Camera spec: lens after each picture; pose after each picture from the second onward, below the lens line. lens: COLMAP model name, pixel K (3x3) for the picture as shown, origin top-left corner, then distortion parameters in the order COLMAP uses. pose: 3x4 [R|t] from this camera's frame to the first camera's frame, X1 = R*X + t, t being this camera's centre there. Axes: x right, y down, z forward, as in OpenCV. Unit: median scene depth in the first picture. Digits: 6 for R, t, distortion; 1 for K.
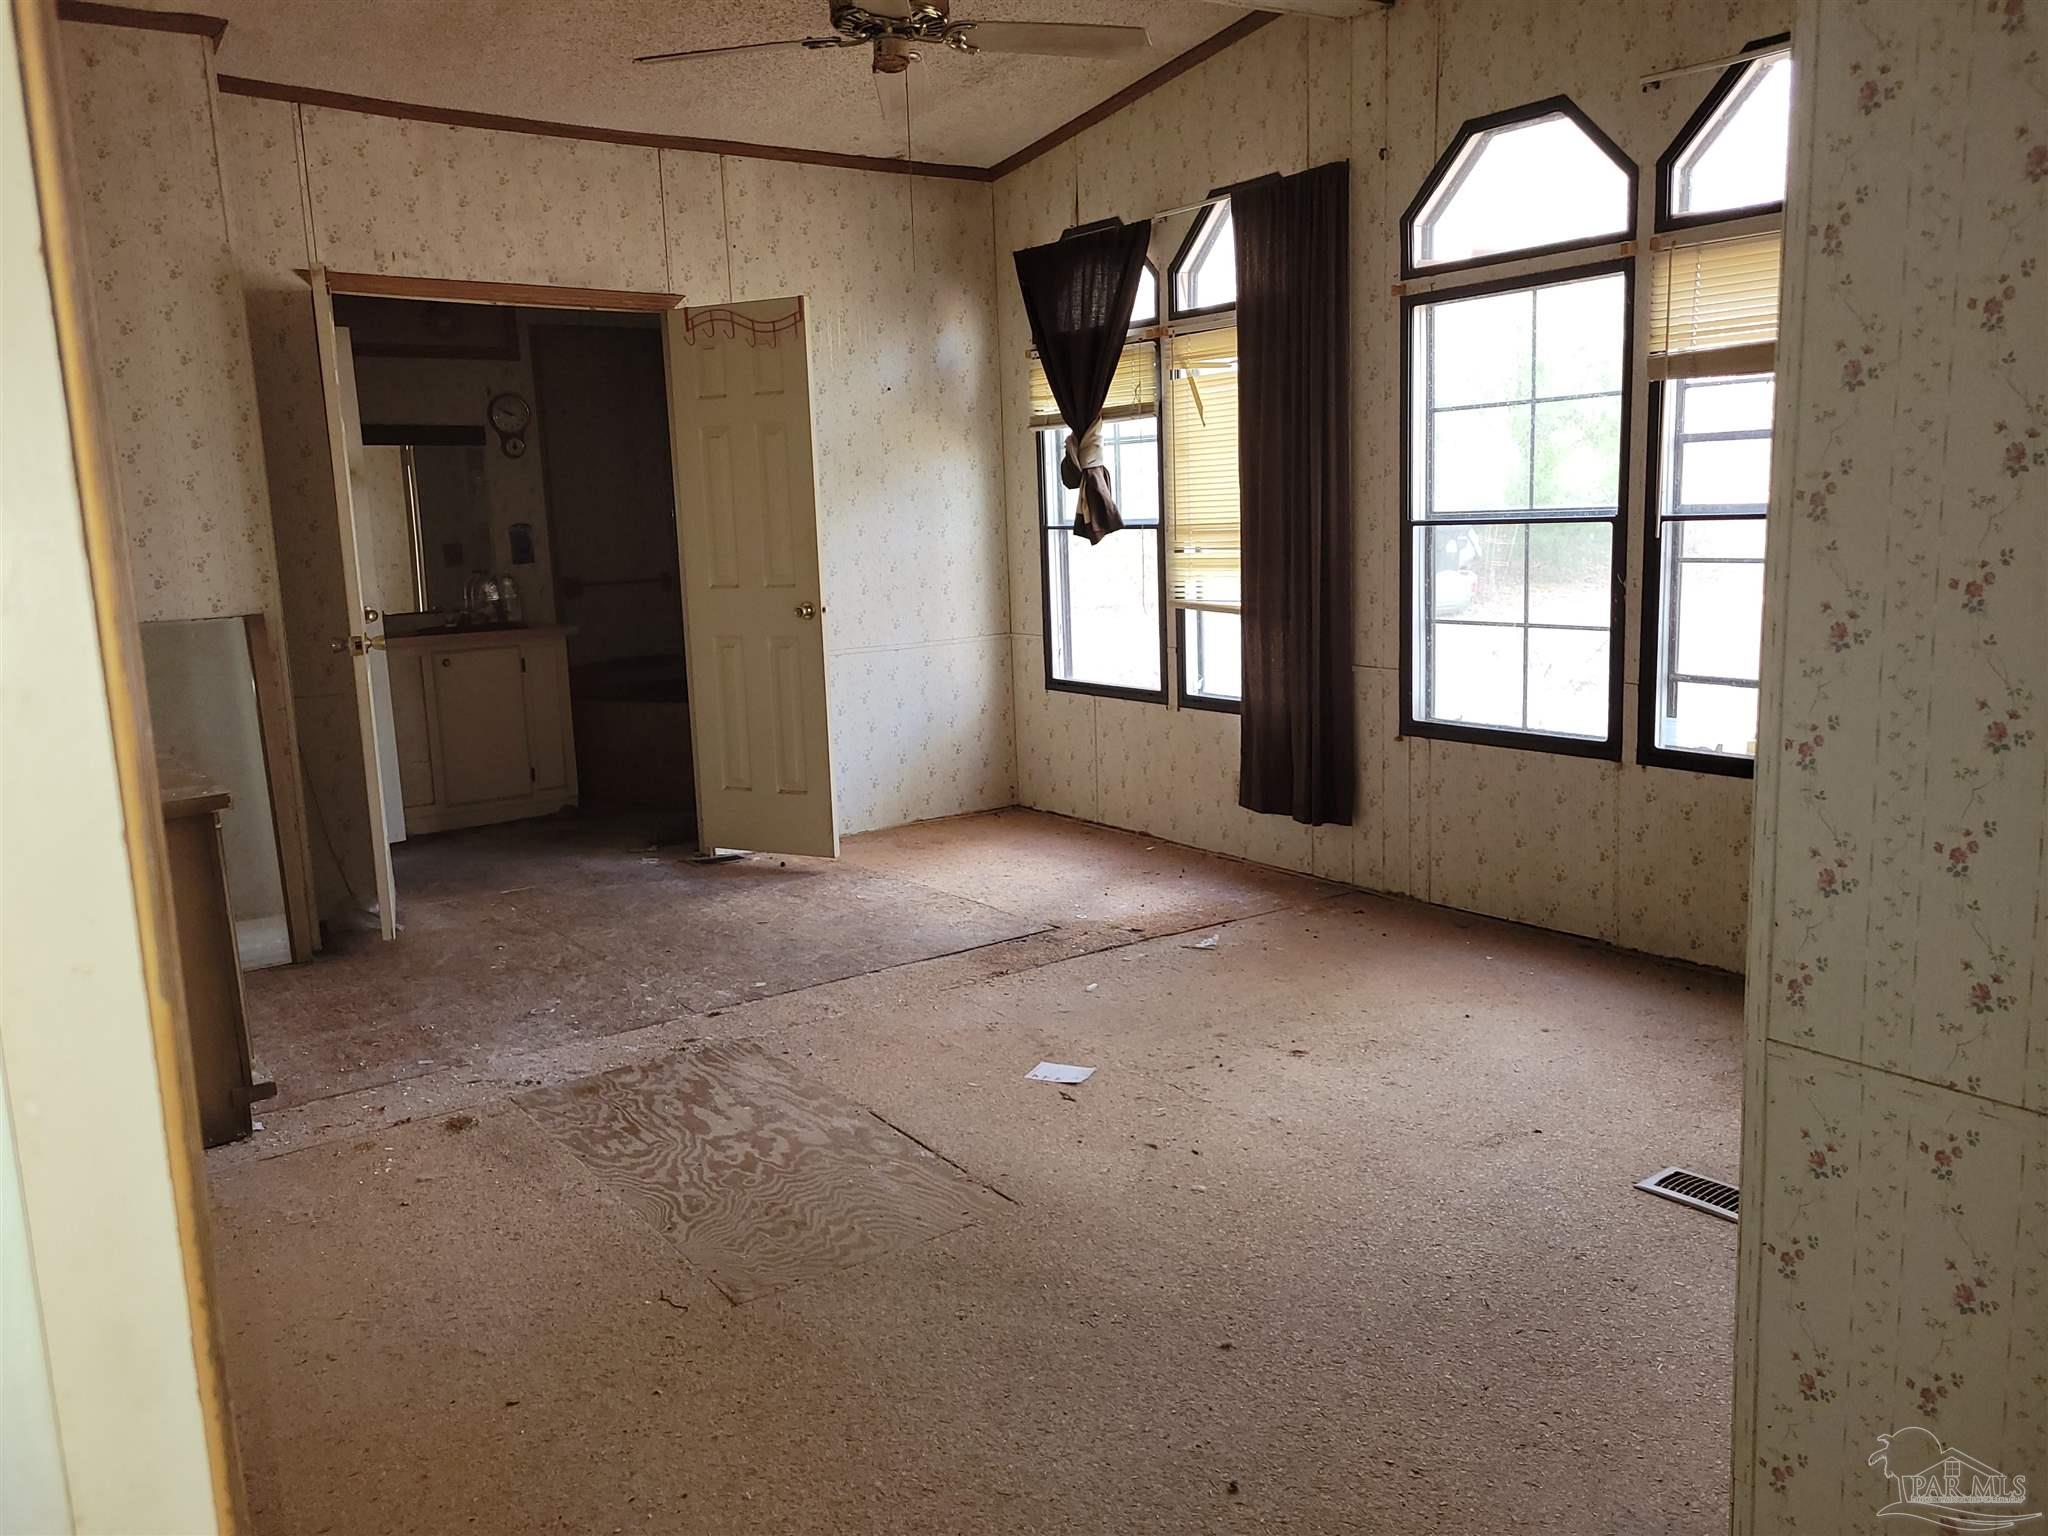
lens RADIAL K [[1548.5, 0, 1024.0], [0, 1548.5, 768.0], [0, 0, 1]] dist [0.058447, -0.052165]
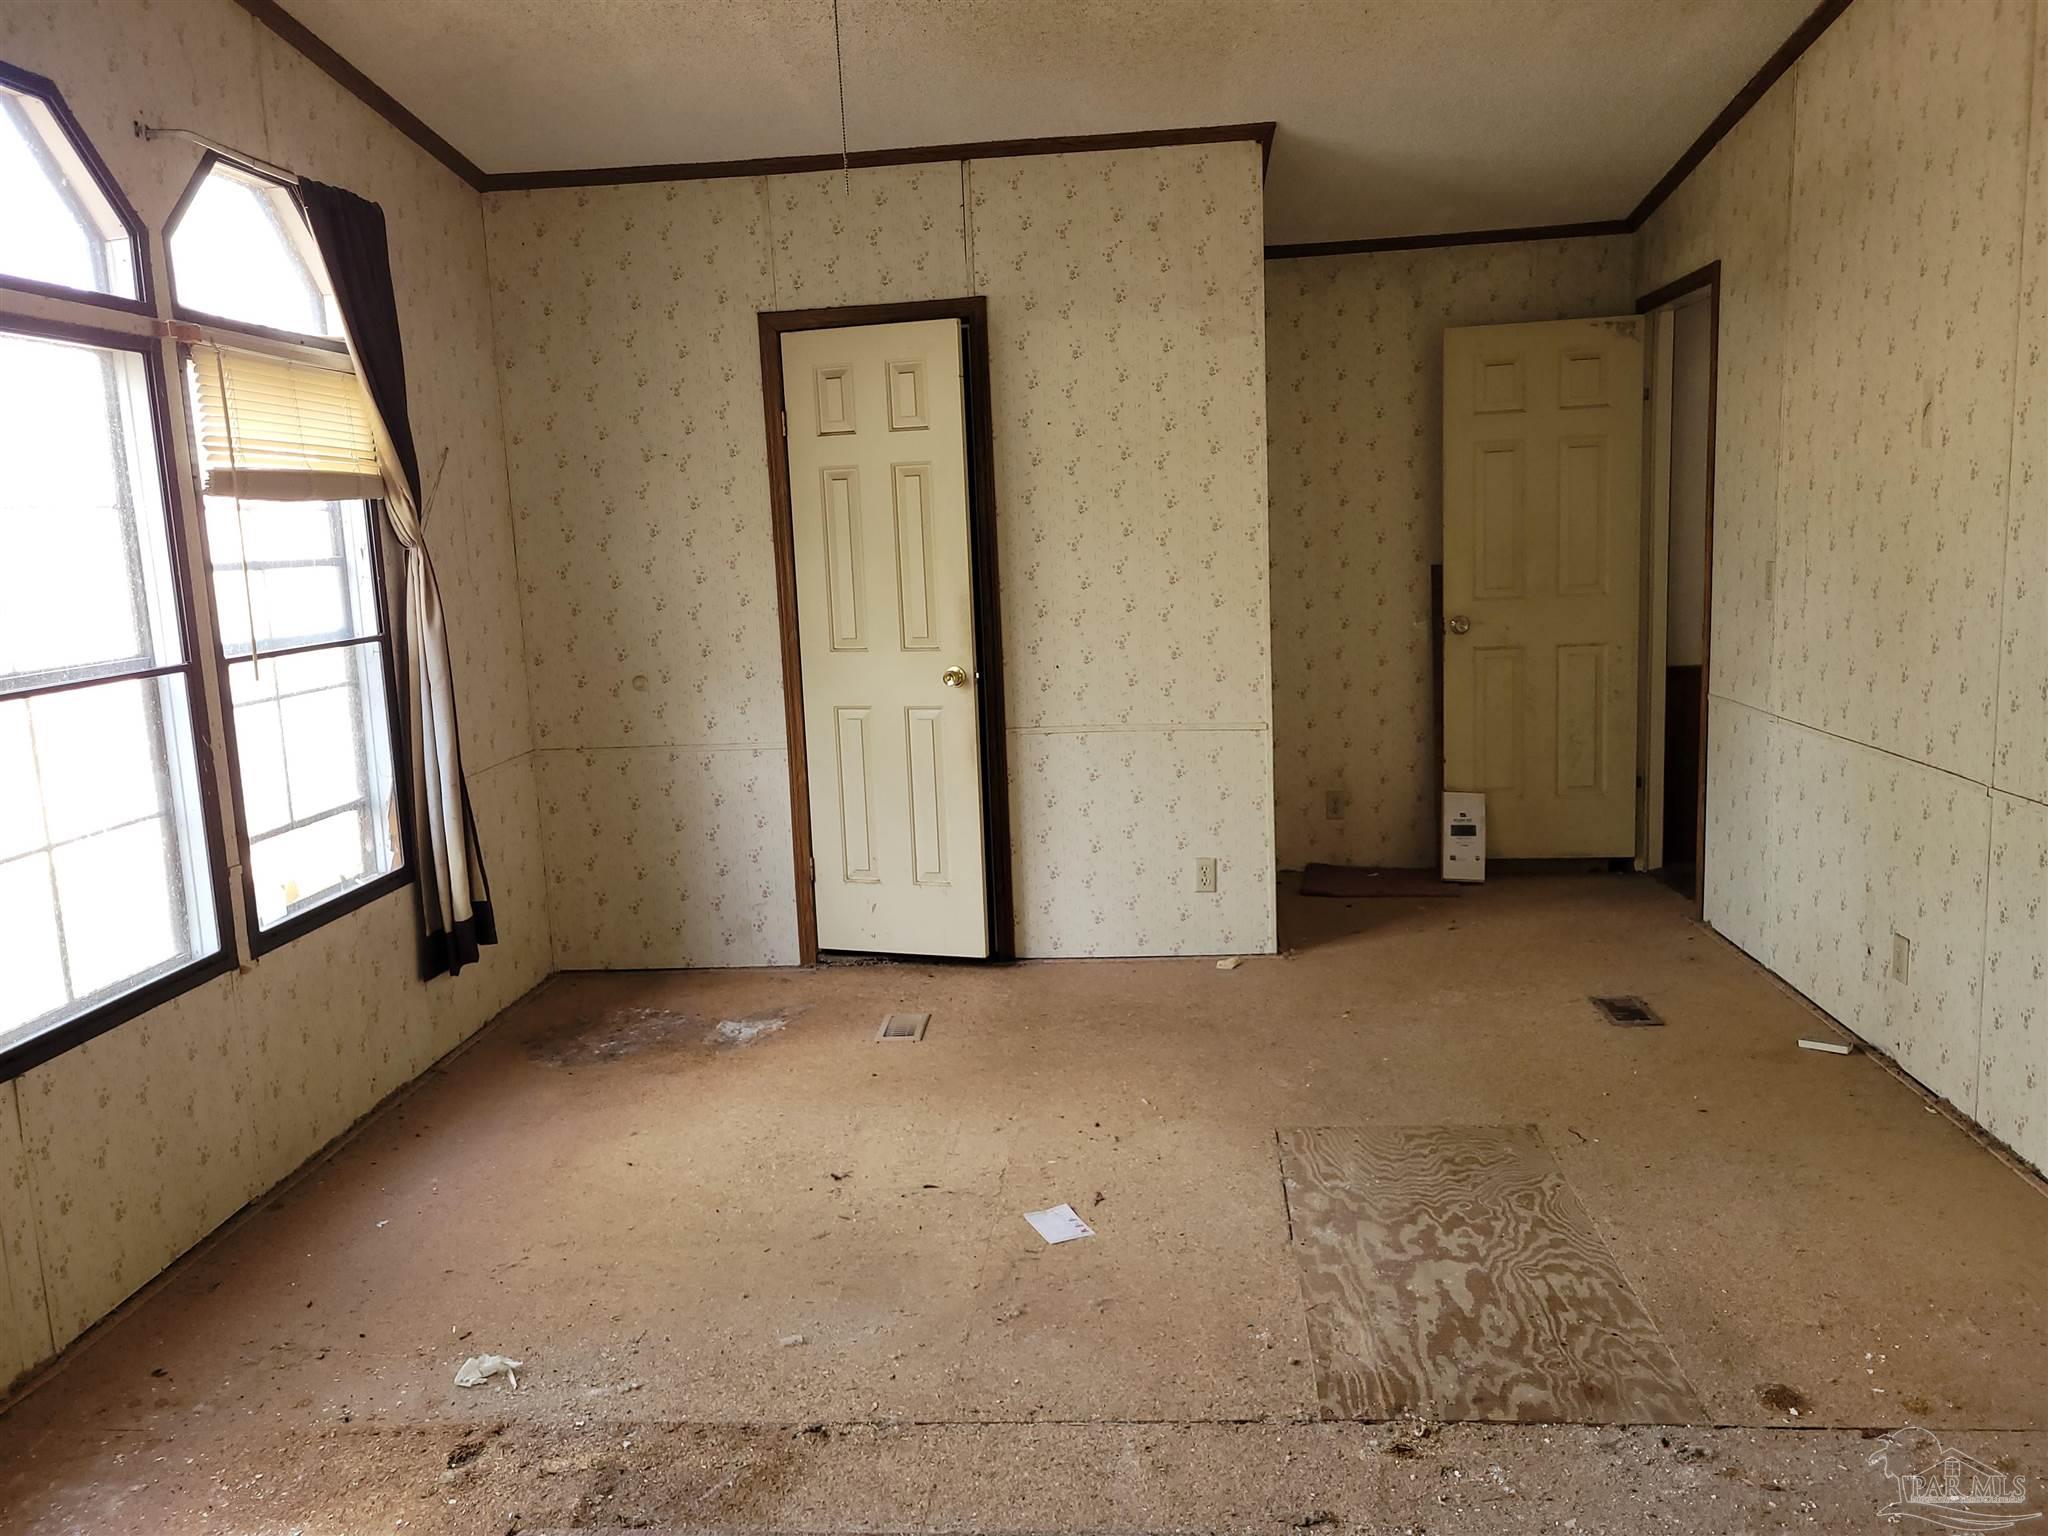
lens RADIAL K [[1548.5, 0, 1024.0], [0, 1548.5, 768.0], [0, 0, 1]] dist [0.058447, -0.052165]
pose [[-0.751421, -0.030625, 0.659112, -0.561460], [0.185170, 0.948992, 0.255197, -0.292141], [-0.633308, 0.313808, -0.707422, 1.628309]]
